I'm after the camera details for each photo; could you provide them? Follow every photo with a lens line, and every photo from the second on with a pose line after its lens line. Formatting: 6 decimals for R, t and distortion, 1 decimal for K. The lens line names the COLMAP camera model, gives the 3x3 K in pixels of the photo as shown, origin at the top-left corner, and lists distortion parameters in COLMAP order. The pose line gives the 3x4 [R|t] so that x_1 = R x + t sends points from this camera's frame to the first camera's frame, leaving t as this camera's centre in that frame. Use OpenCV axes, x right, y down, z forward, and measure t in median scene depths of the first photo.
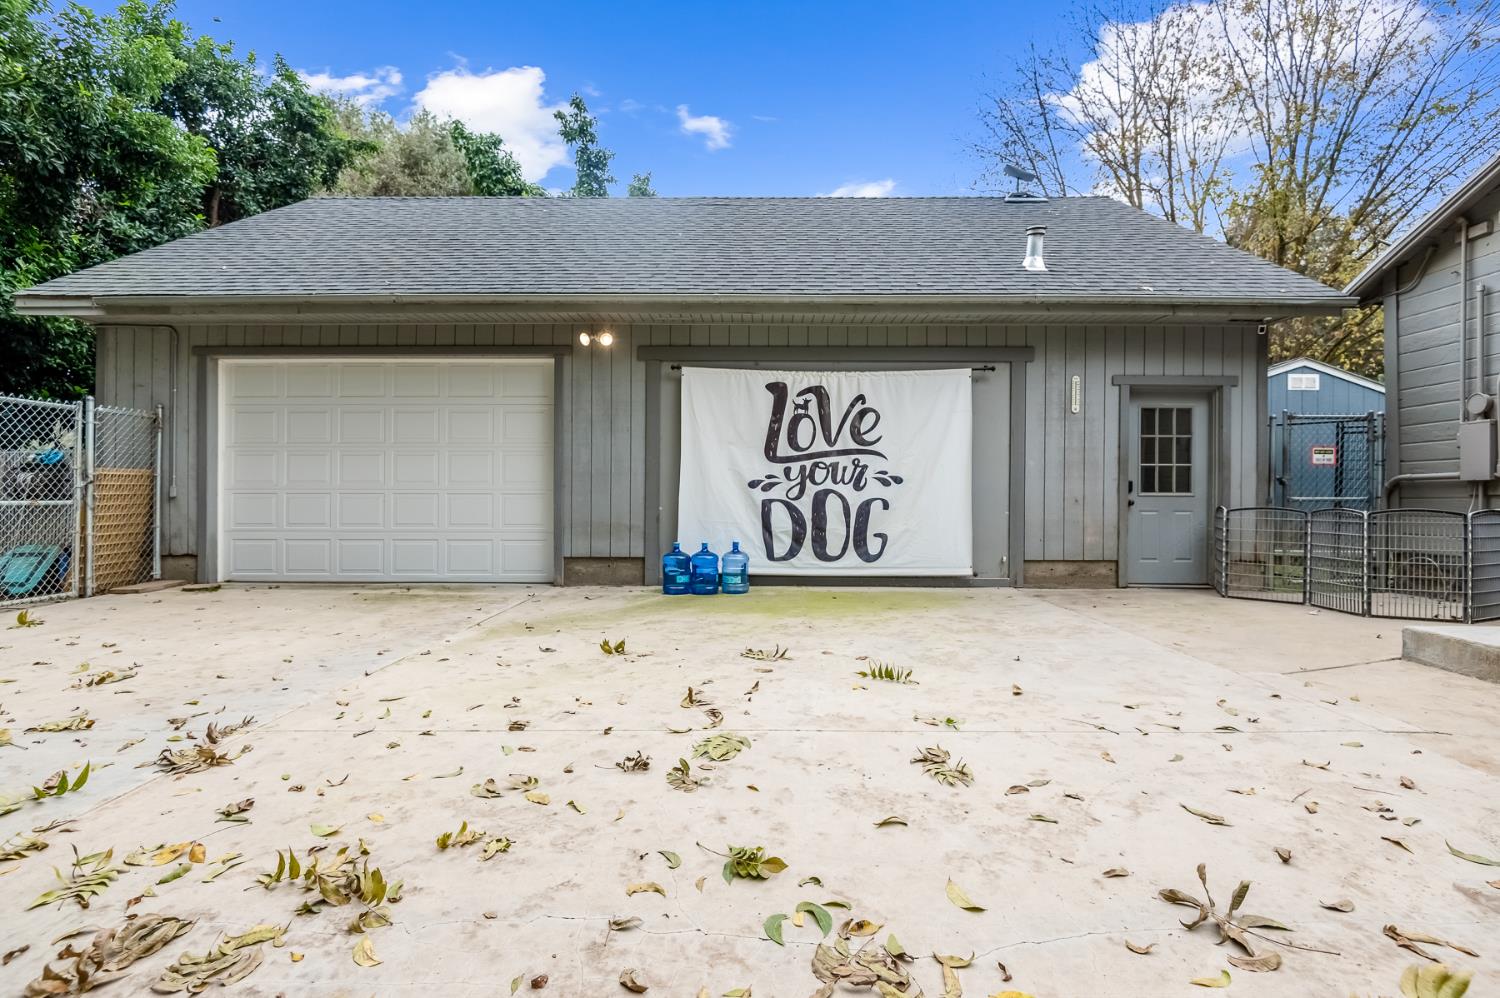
lens RADIAL K [[696.1, 0, 744.1], [0, 696.1, 499.0], [0, 0, 1]] dist [-0.015117, -0.003940]
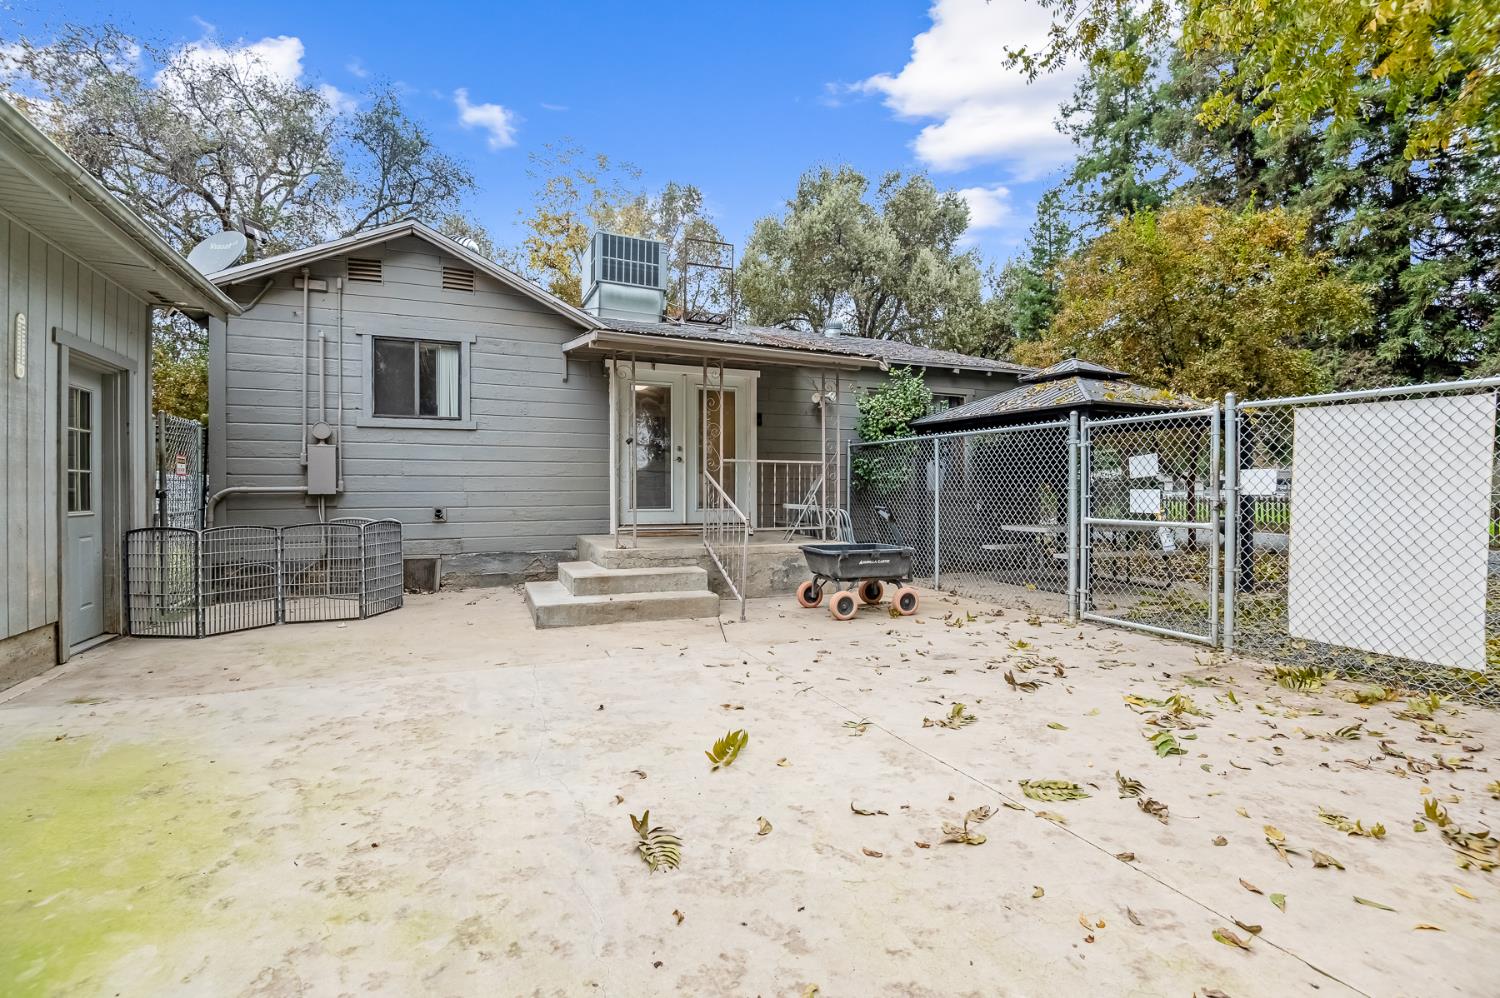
lens RADIAL K [[696.1, 0, 744.5], [0, 696.1, 493.4], [0, 0, 1]] dist [-0.015117, -0.003940]
pose [[-0.411540, -0.010156, 0.911335, -0.289529], [0.002088, 0.999925, 0.012086, -0.034661], [-0.911389, 0.006877, -0.411488, 0.684758]]
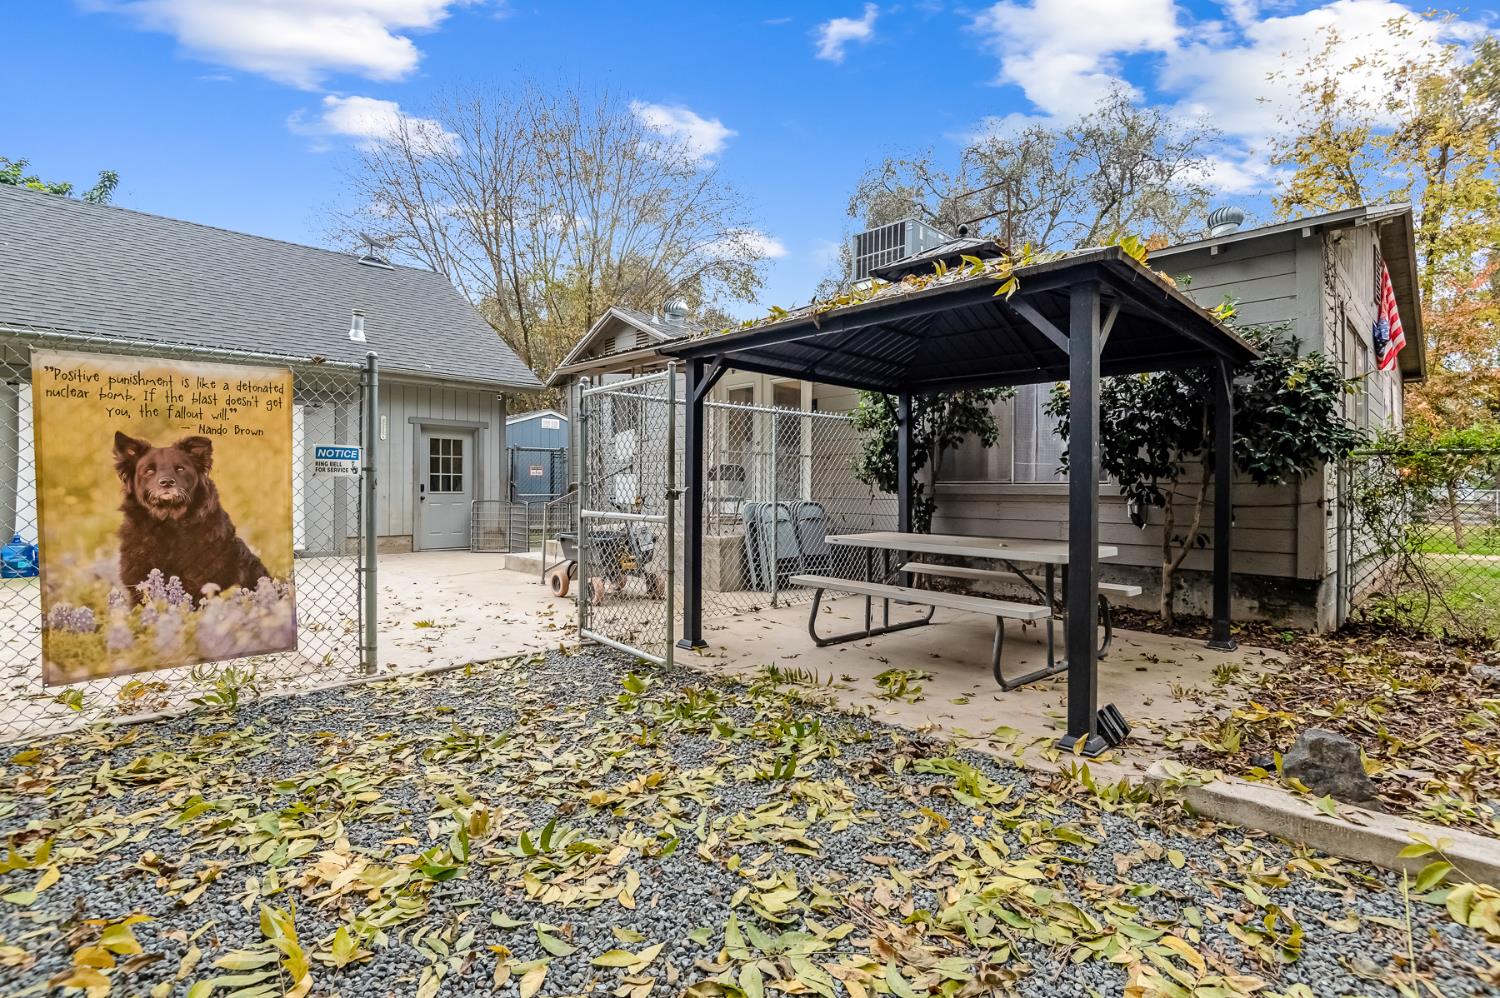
lens RADIAL K [[696.1, 0, 750.1], [0, 696.1, 495.3], [0, 0, 1]] dist [-0.015117, -0.003940]
pose [[0.700980, -0.003303, 0.713174, -0.045000], [0.000453, 0.999991, 0.004185, -0.007554], [-0.713181, -0.002611, 0.700975, -0.649516]]
